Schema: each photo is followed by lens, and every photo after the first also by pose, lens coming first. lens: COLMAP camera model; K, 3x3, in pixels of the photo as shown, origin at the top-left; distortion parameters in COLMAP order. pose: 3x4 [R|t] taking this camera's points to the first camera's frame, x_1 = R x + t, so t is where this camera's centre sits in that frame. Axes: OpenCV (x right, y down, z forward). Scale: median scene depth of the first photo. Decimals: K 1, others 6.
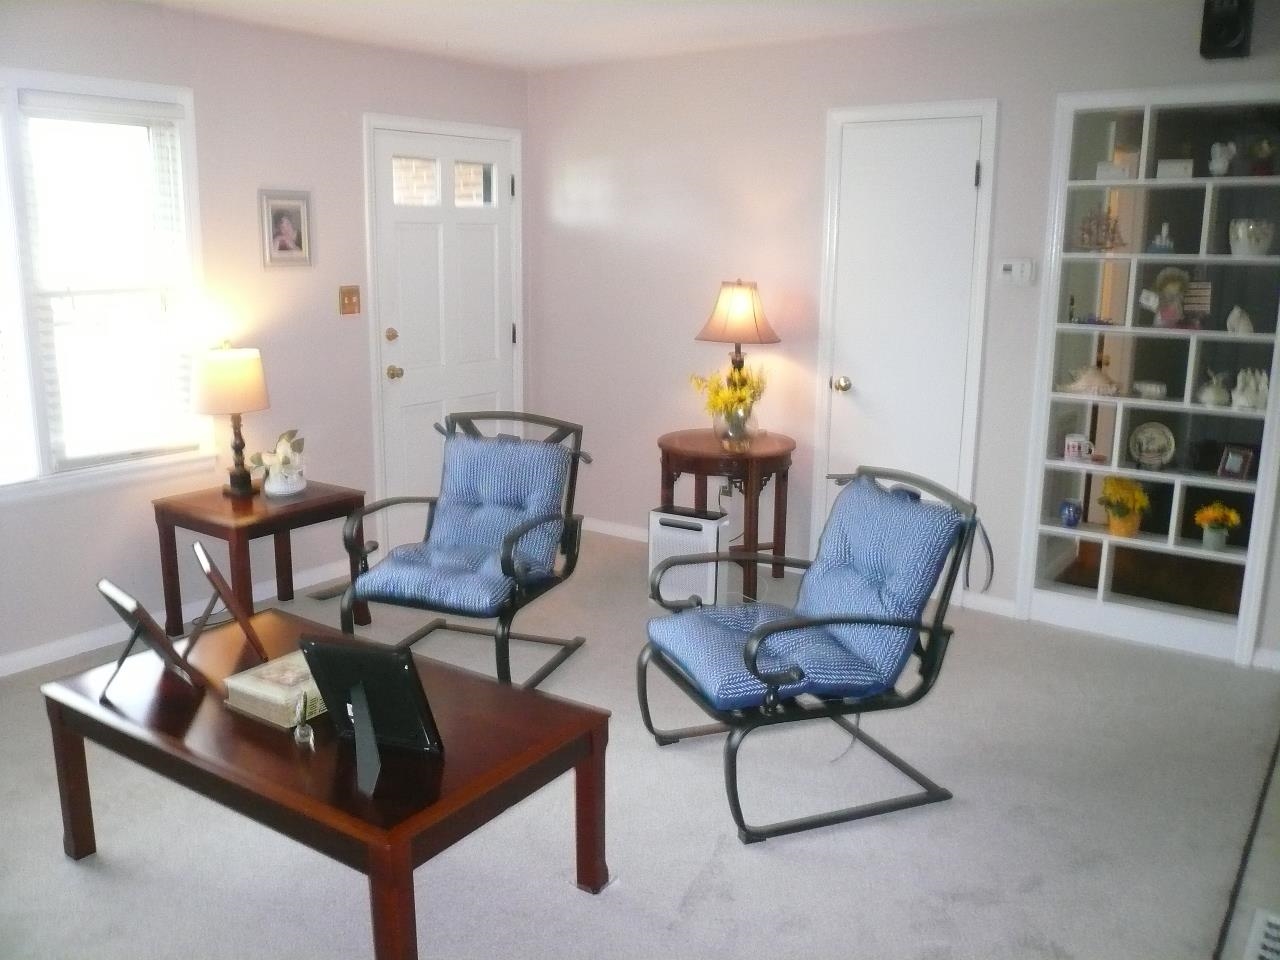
lens RADIAL K [[1103.2, 0, 586.0], [0, 1103.2, 456.4], [0, 0, 1]] dist [0.002693, -0.004243]
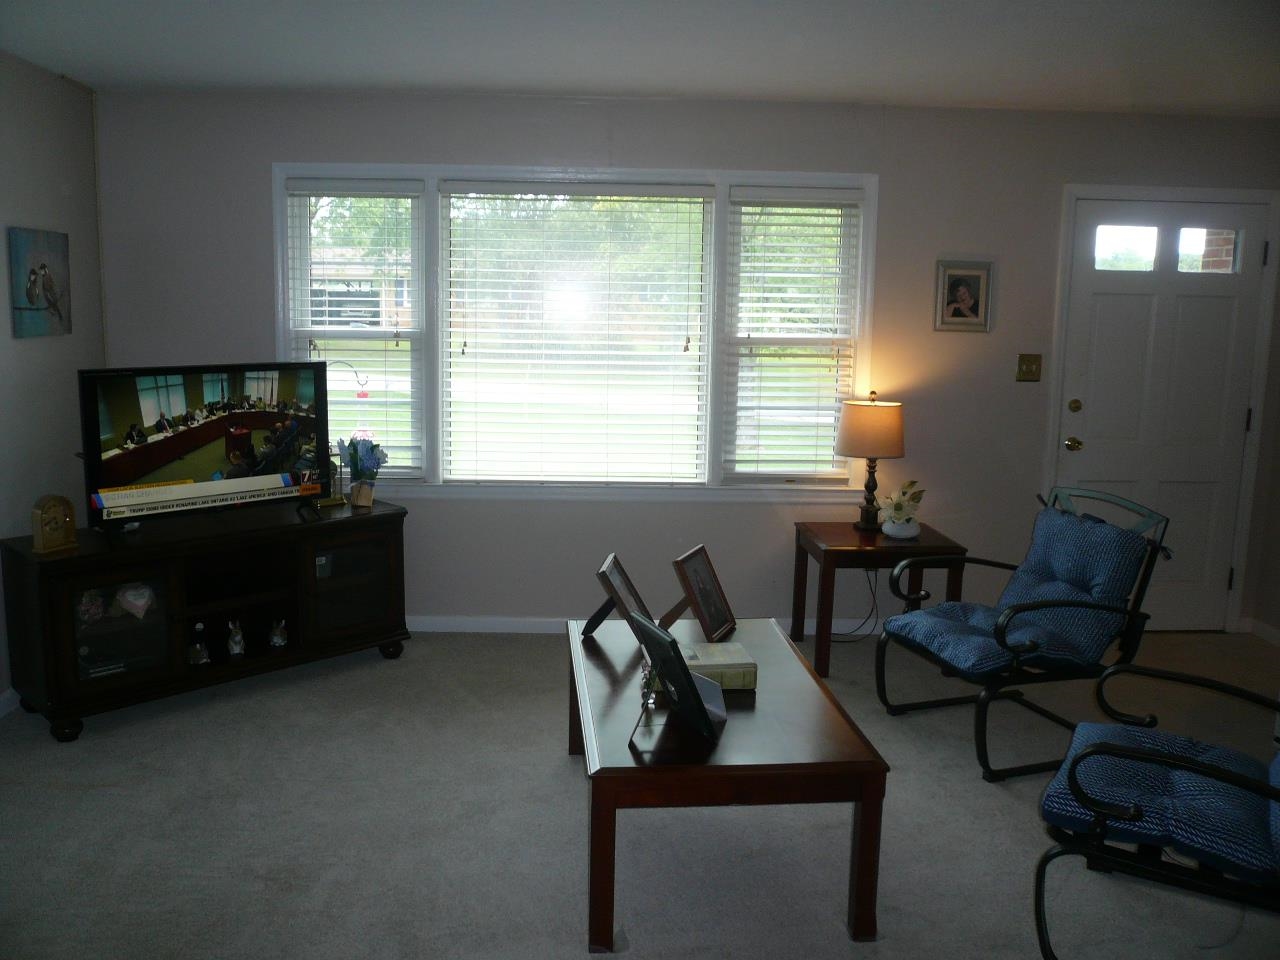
lens RADIAL K [[1082.1, 0, 640.0], [0, 1082.1, 480.0], [0, 0, 1]] dist [0.001996, -0.001732]
pose [[0.646662, 0.138601, -0.750079, 0.356686], [-0.173093, 0.984364, 0.032665, -0.010855], [0.742877, 0.108710, 0.660542, 0.095681]]
